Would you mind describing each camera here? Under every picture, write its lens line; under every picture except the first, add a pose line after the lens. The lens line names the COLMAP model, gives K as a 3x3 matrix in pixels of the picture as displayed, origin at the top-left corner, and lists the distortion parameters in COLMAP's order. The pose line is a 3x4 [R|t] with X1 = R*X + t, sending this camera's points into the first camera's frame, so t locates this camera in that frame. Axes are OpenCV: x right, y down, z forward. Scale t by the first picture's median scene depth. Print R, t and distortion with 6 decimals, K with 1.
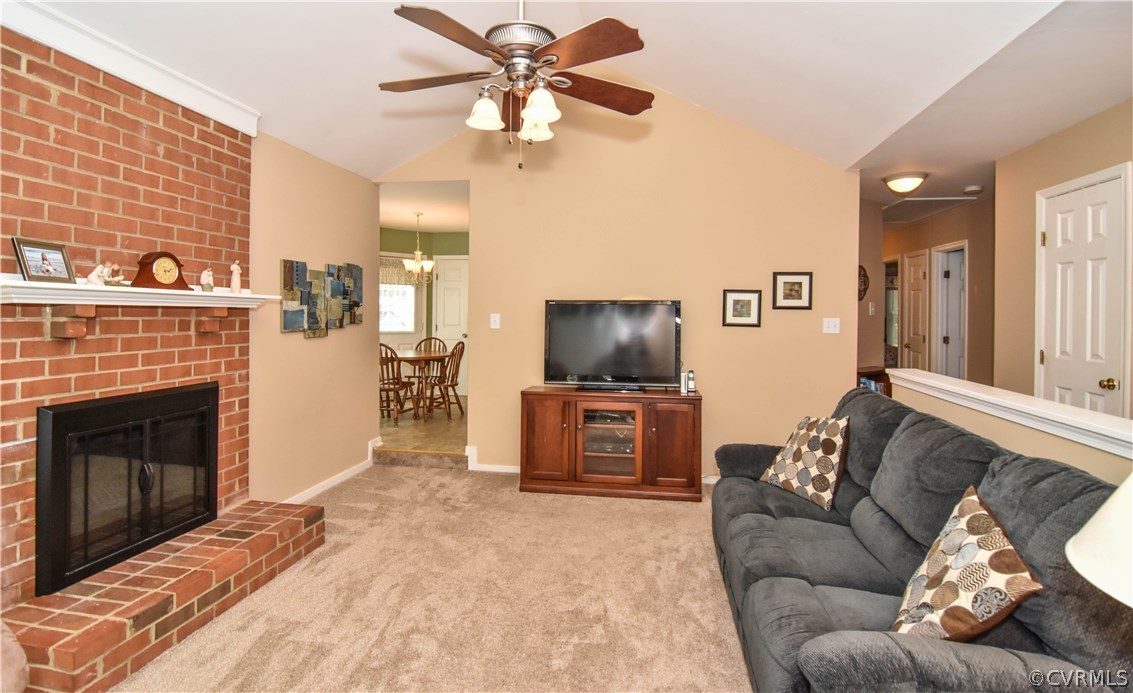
lens RADIAL K [[546.9, 0, 564.0], [0, 546.9, 313.0], [0, 0, 1]] dist [-0.011577, -0.000728]
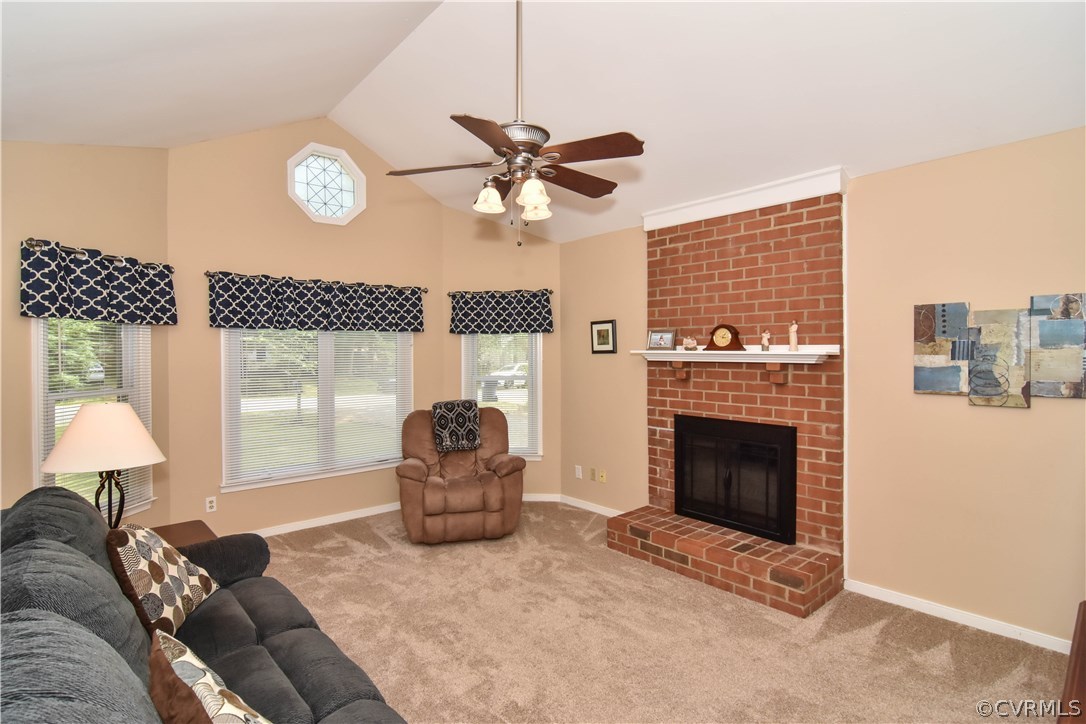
lens RADIAL K [[524.3, 0, 548.5], [0, 524.3, 359.1], [0, 0, 1]] dist [-0.011803, -0.001948]
pose [[-0.614500, -0.002471, -0.788913, 0.526943], [-0.008141, 0.999962, 0.003209, -0.016712], [0.788875, 0.008395, -0.614497, 1.206209]]
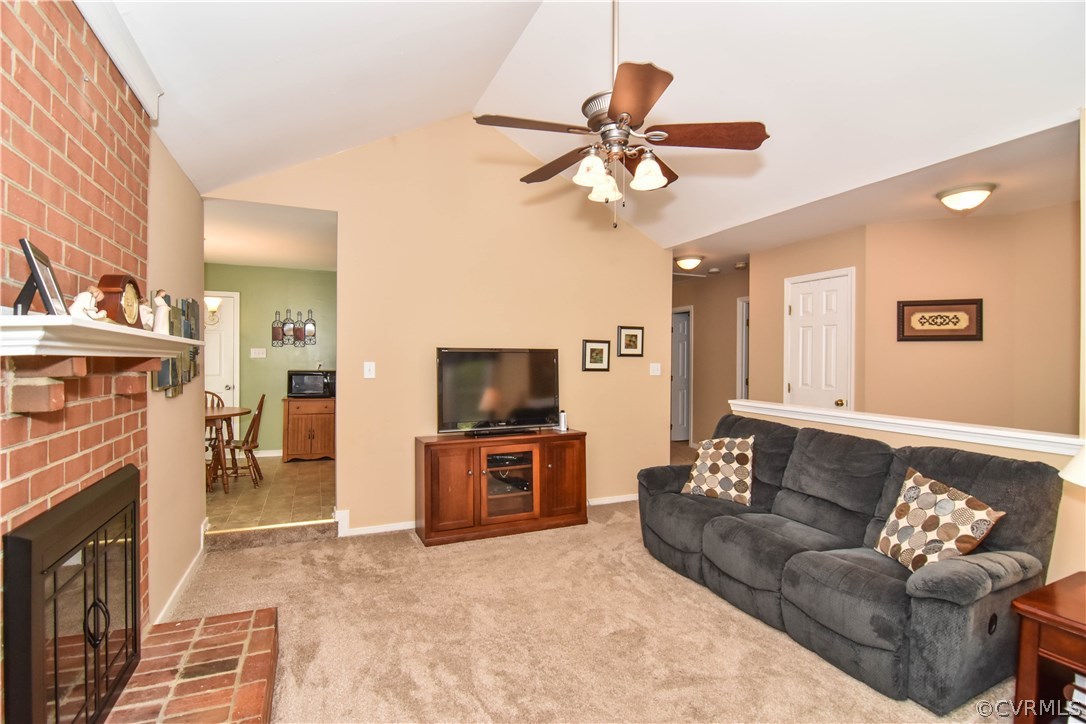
lens RADIAL K [[524.3, 0, 544.9], [0, 524.3, 362.4], [0, 0, 1]] dist [-0.011803, -0.001948]
pose [[0.838541, -0.009143, 0.544762, -0.529089], [0.004087, 0.999937, 0.010493, -0.008940], [-0.544823, -0.006572, 0.838525, 0.149981]]
